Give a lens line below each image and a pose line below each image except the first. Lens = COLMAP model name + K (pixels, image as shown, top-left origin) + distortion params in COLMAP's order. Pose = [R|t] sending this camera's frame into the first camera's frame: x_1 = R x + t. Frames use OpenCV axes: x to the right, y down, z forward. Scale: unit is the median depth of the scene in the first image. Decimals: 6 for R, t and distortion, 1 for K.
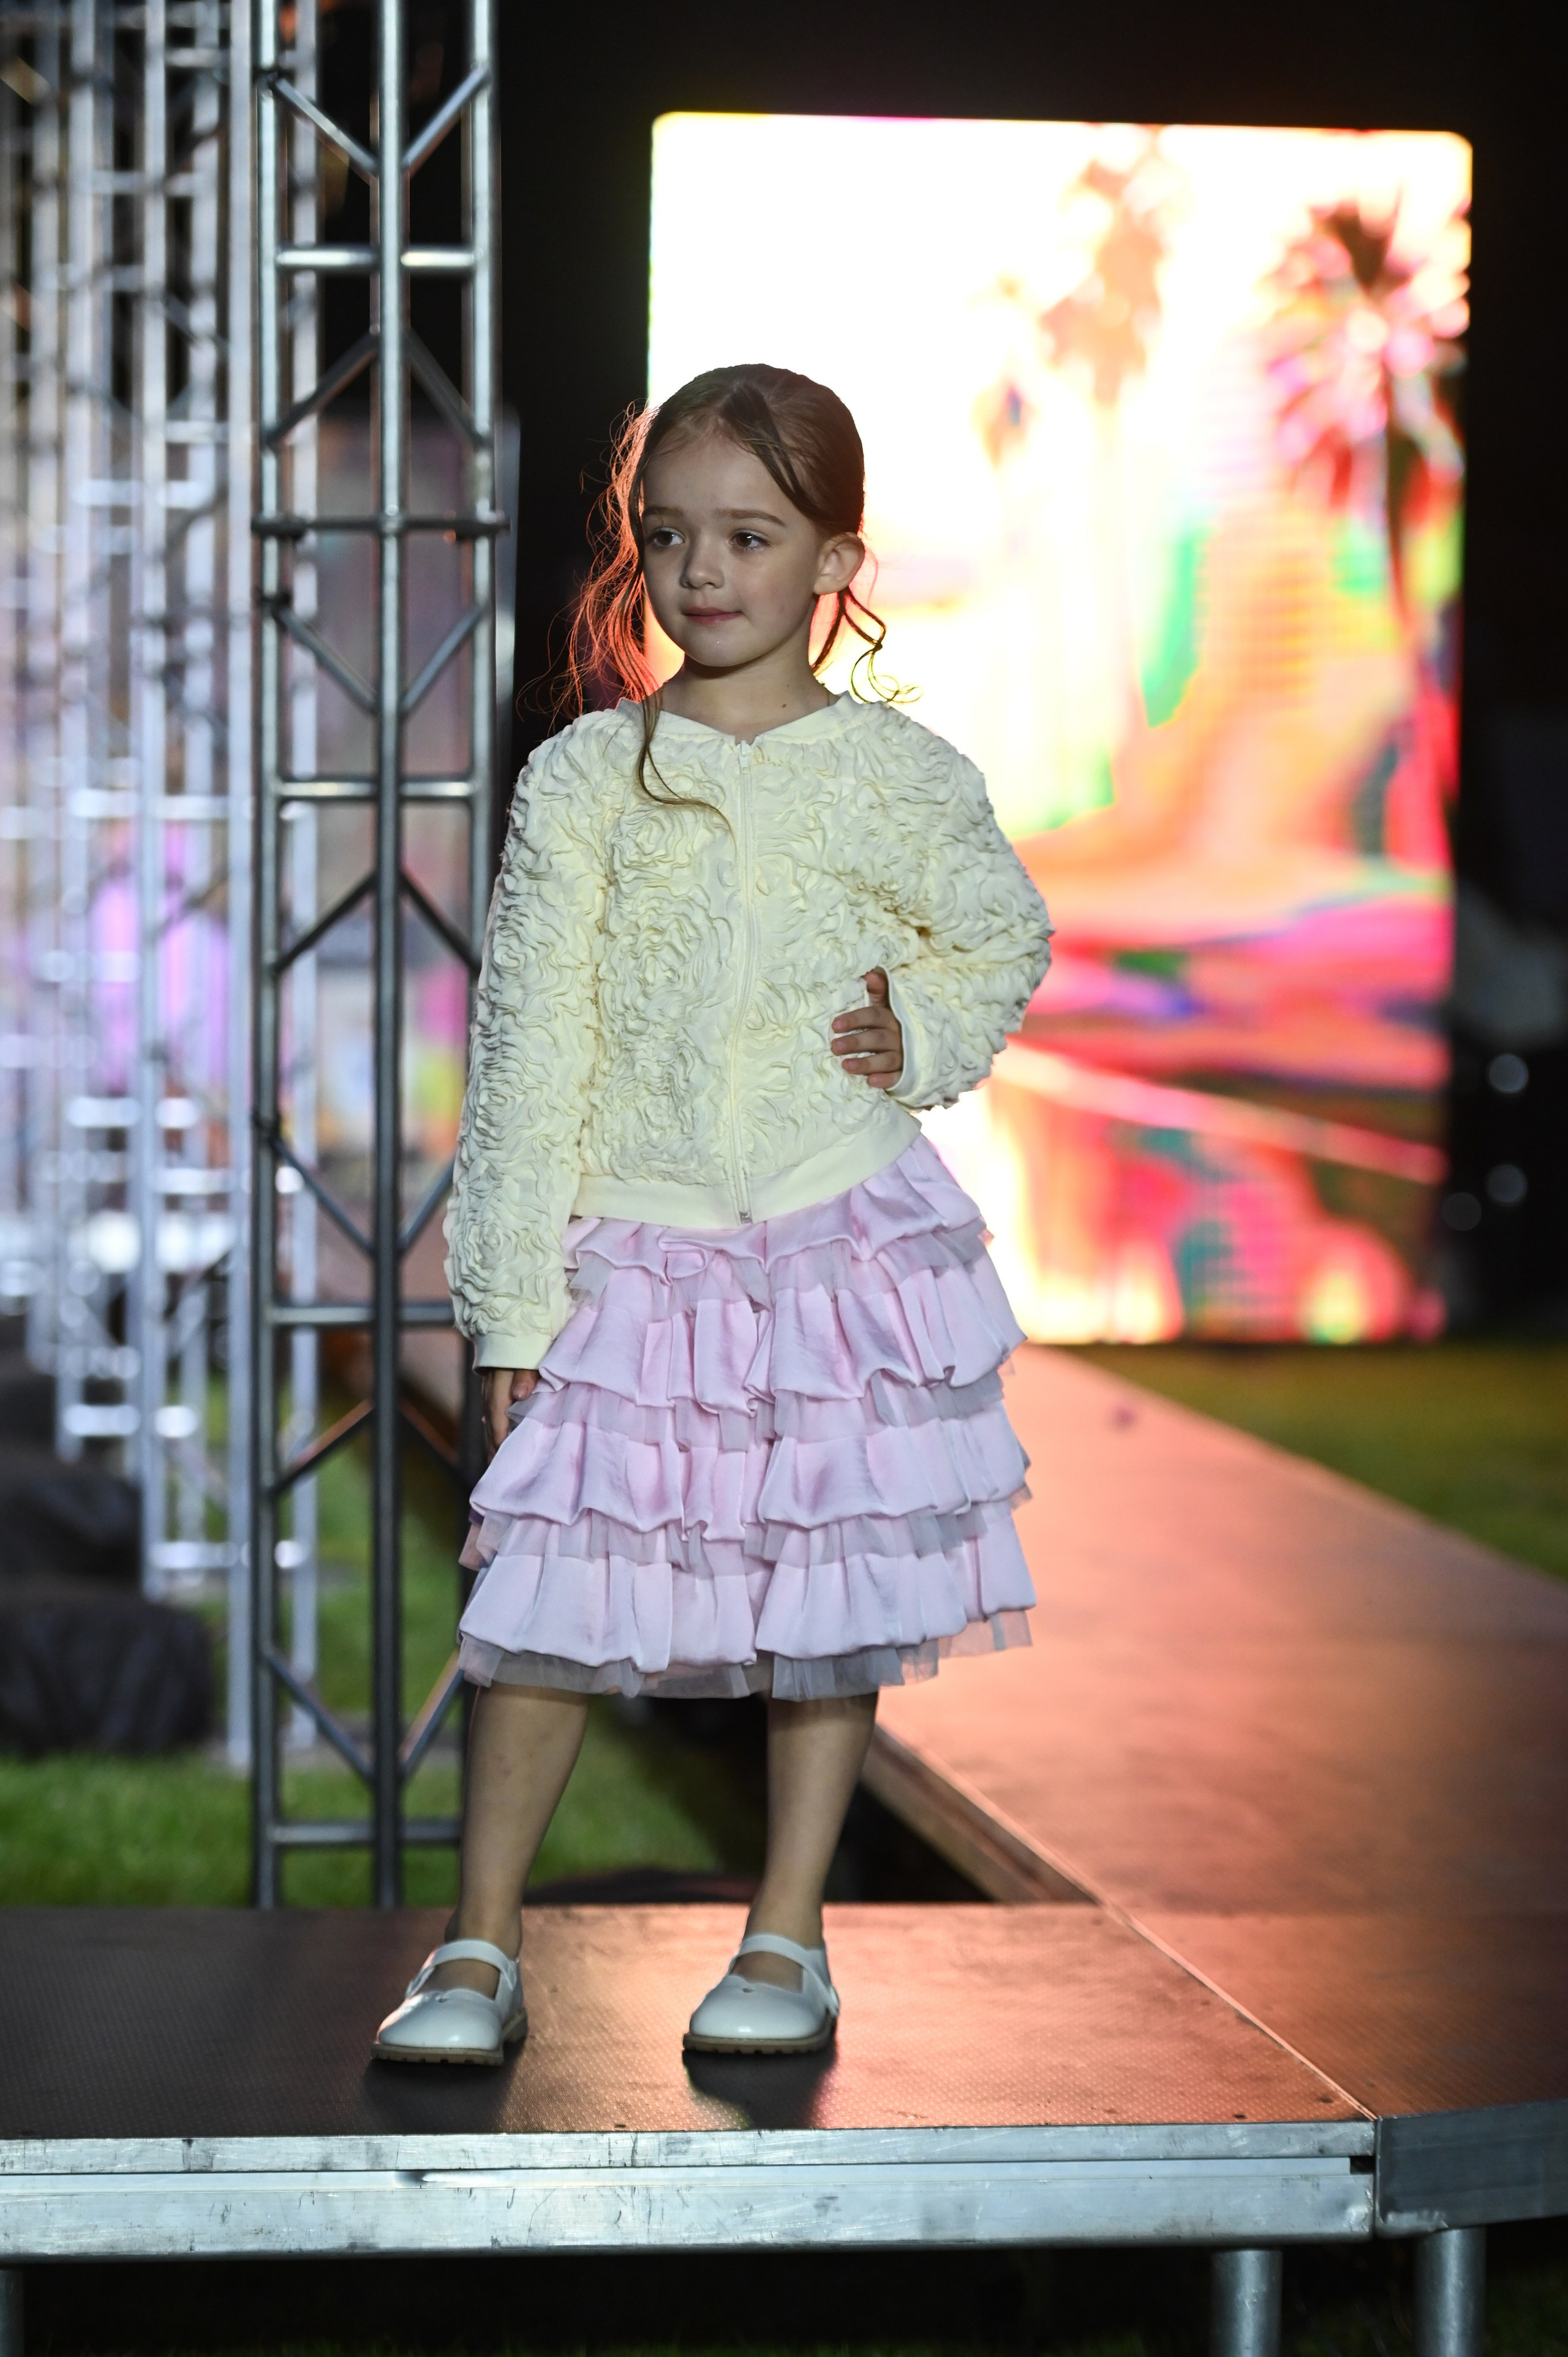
lens RADIAL K [[7172.9, 0, 784.0], [0, 7172.9, 1178.5], [0, 0, 1]] dist [-0.059847, -0.636461]
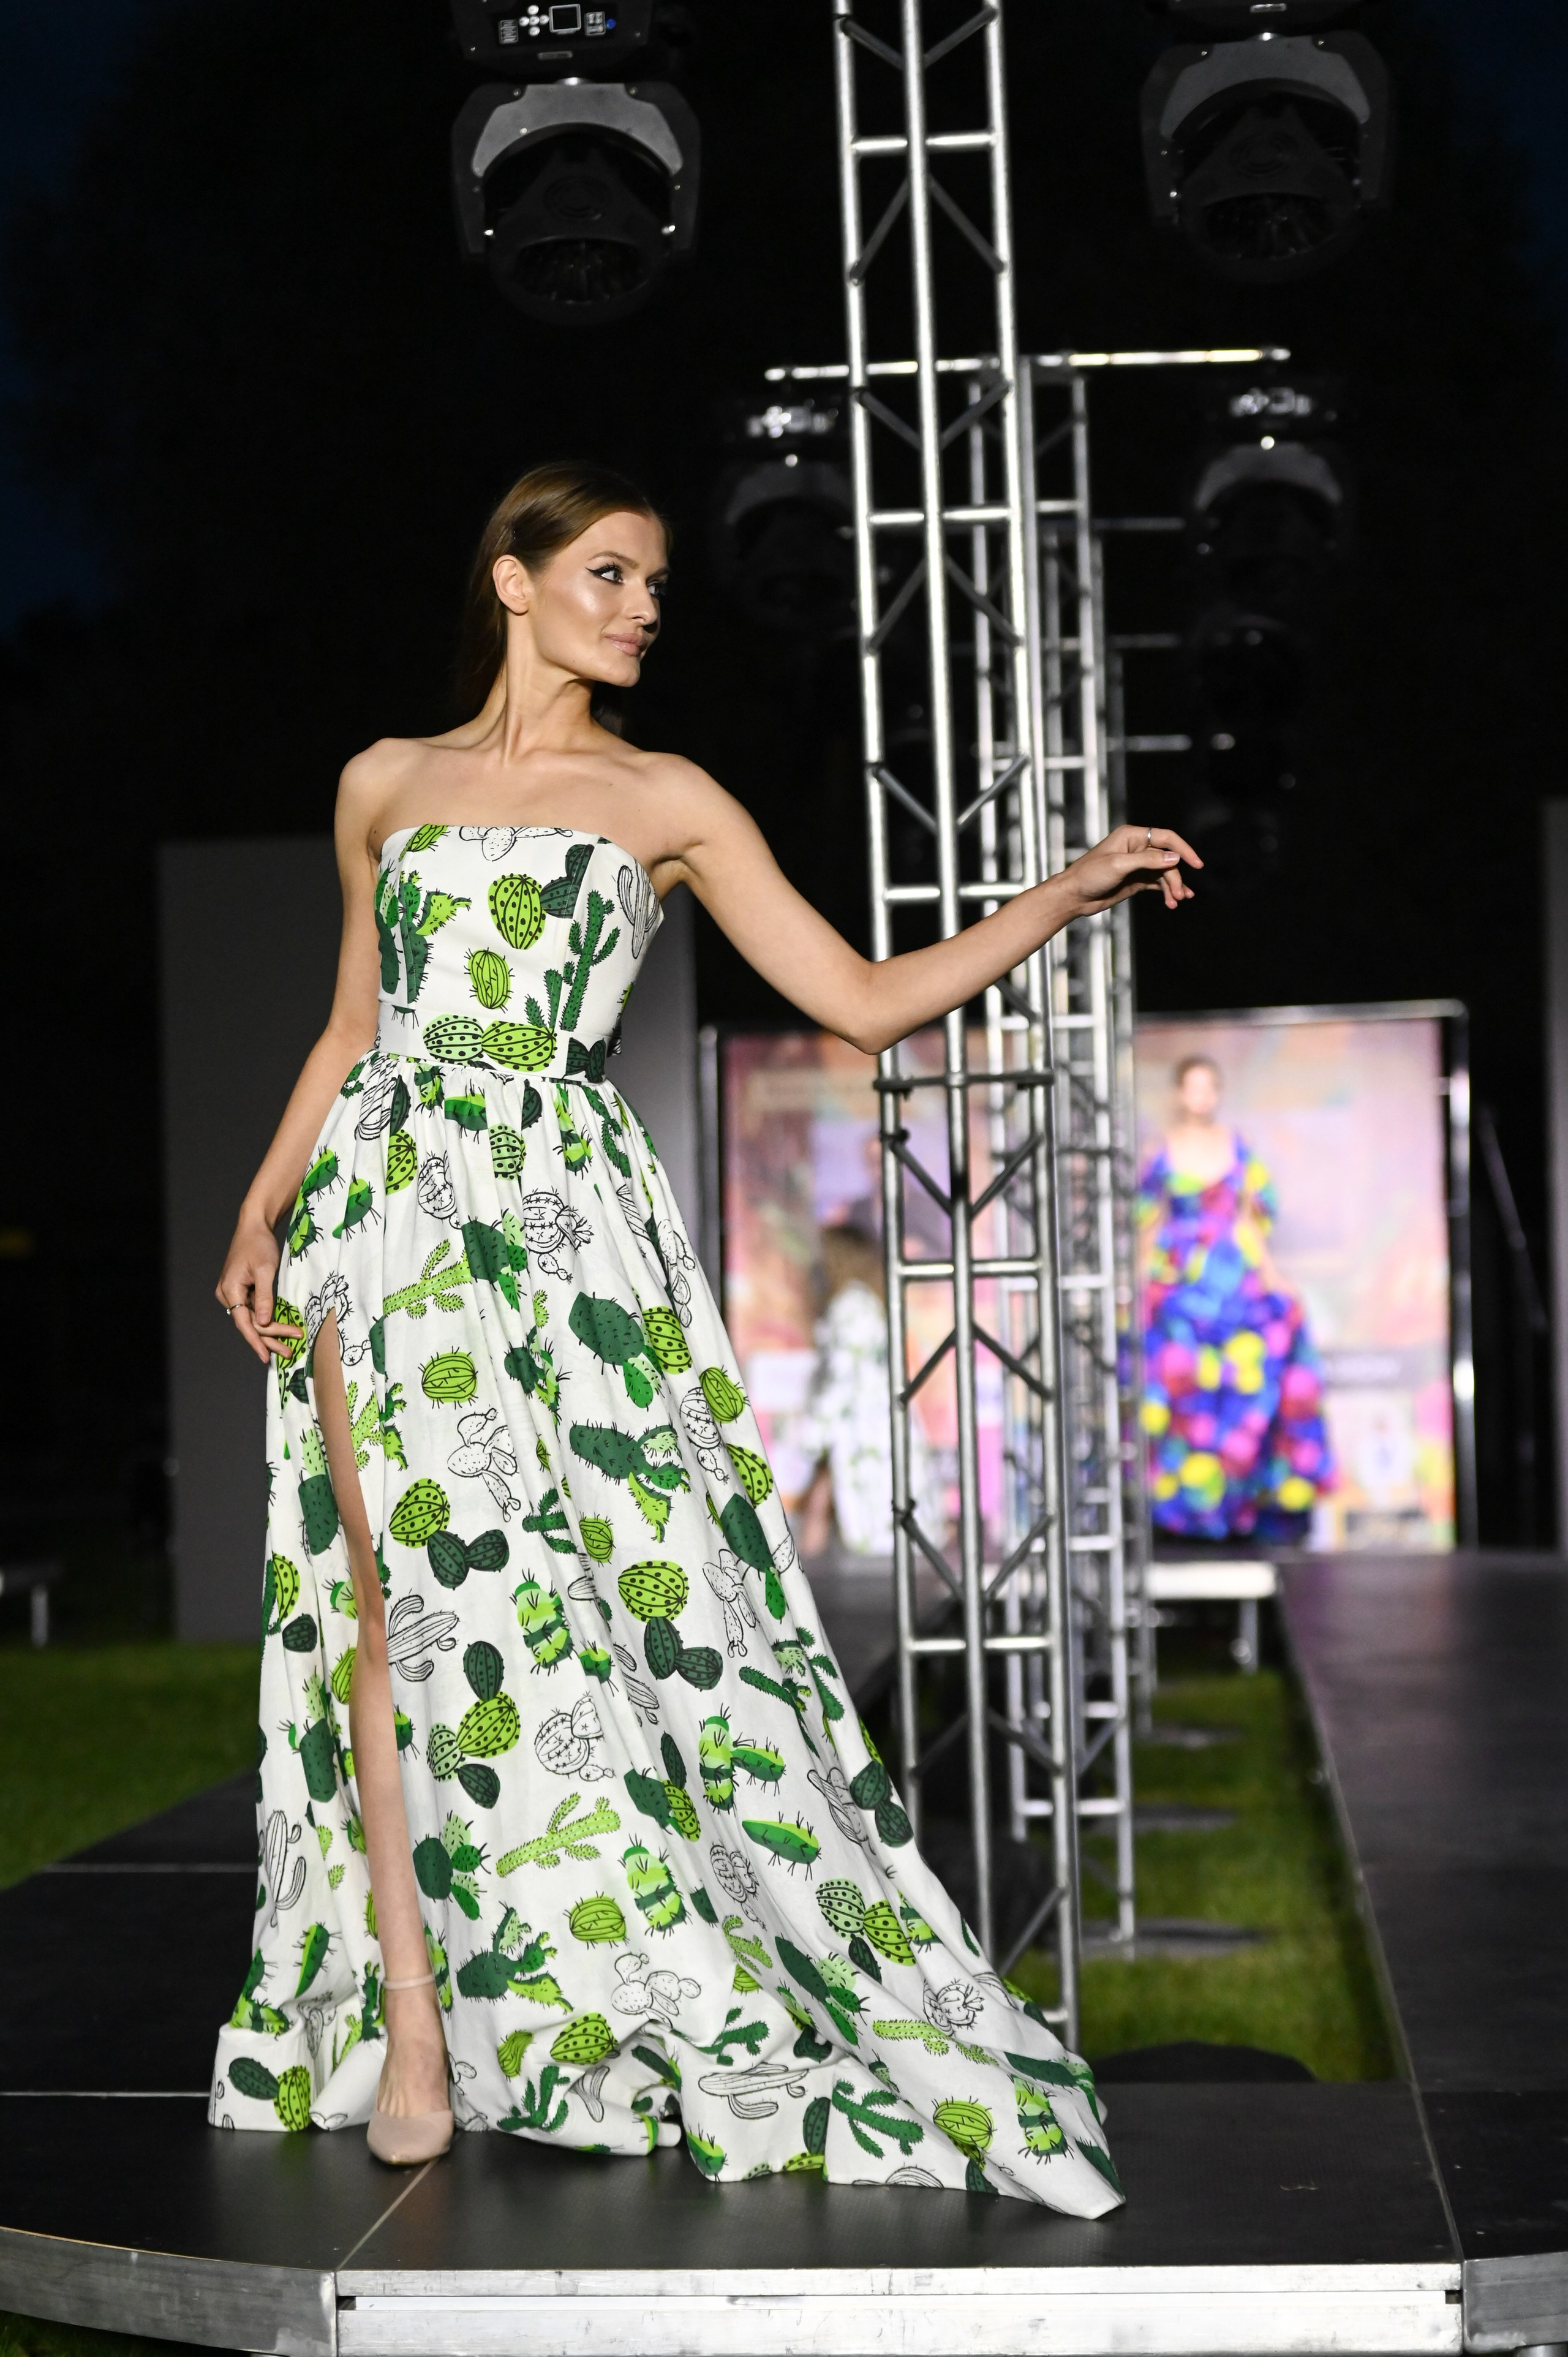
lens RADIAL K [[4763.5, 0, 784.0], [0, 4763.5, 1178.5], [0, 0, 1]] dist [-0.072441, -0.178898]
pose [[0.973310, -0.040342, -0.225920, 0.163486], [0.023668, 0.996824, -0.076034, -0.002562], [0.228270, 0.068657, 0.971174, 0.120385]]
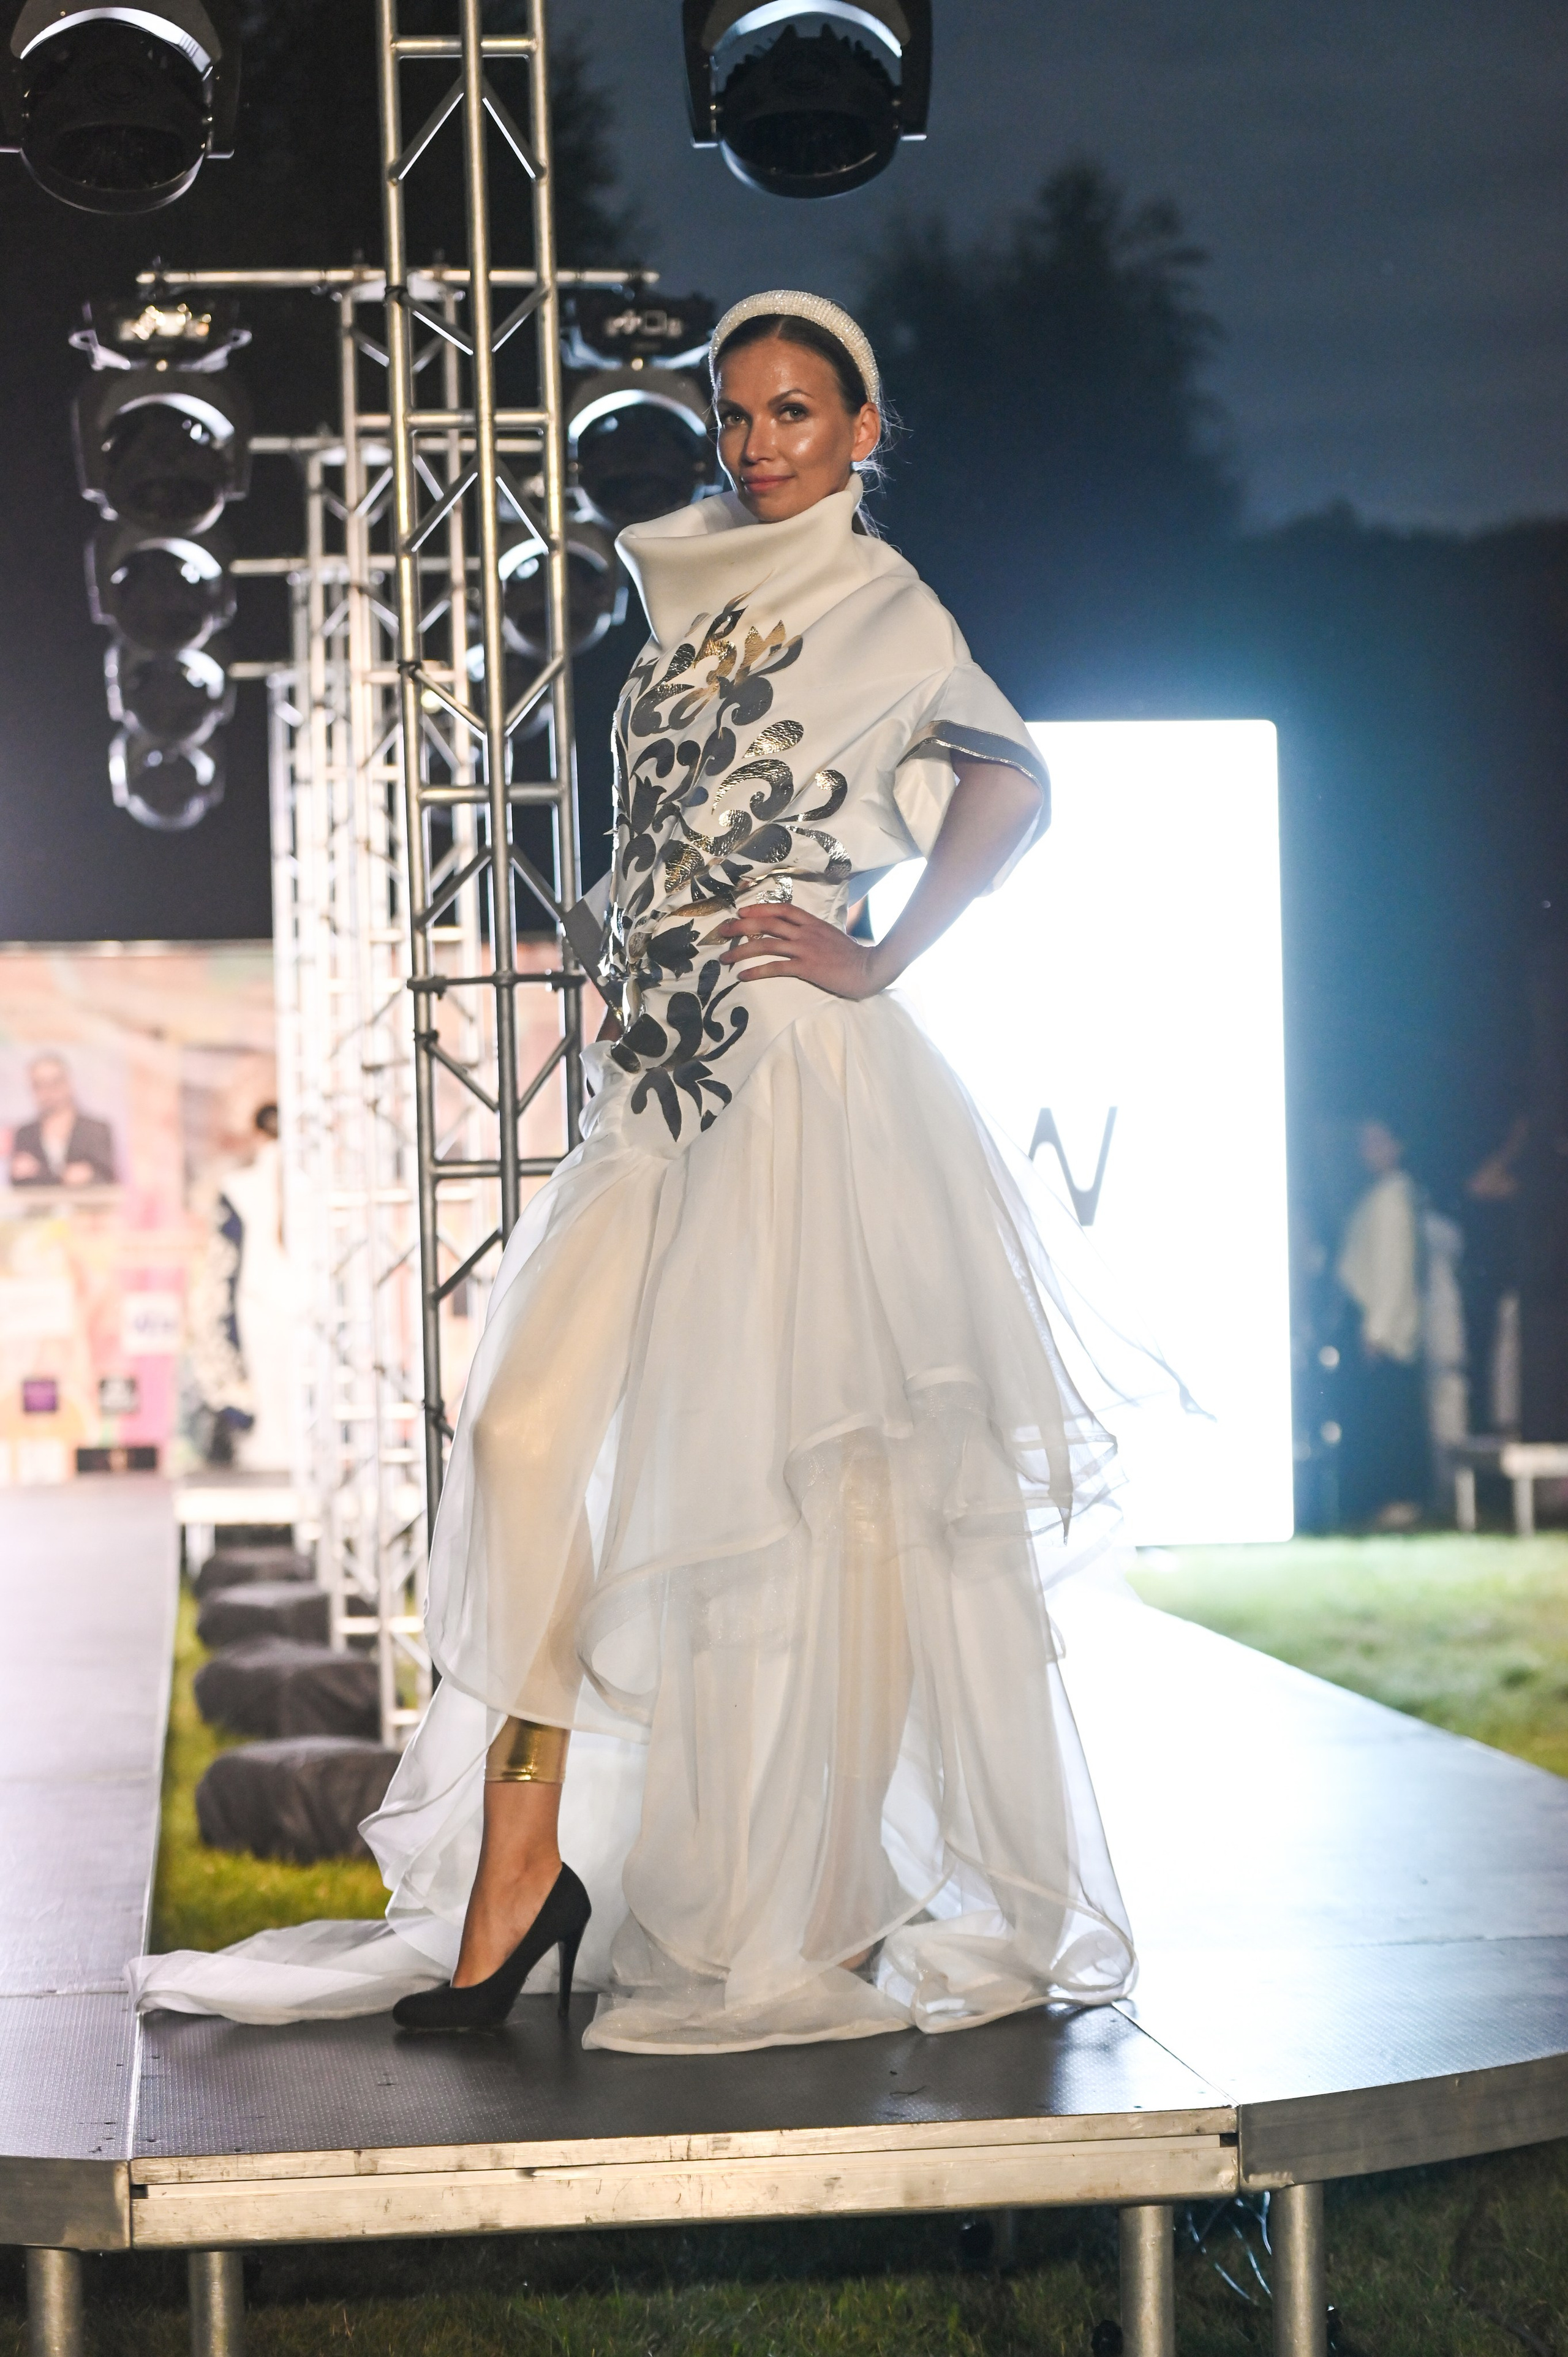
lens RADIAL K [[4763.5, 0, 784.0], [0, 4763.5, 1178.5], [0, 0, 1]] dist [-0.072441, -0.178898]
pose [[0.999248, -0.035954, -0.014514, 0.016228], [0.035061, 0.997719, -0.057691, 0.005232], [0.016555, 0.057139, 0.998229, 0.092673]]
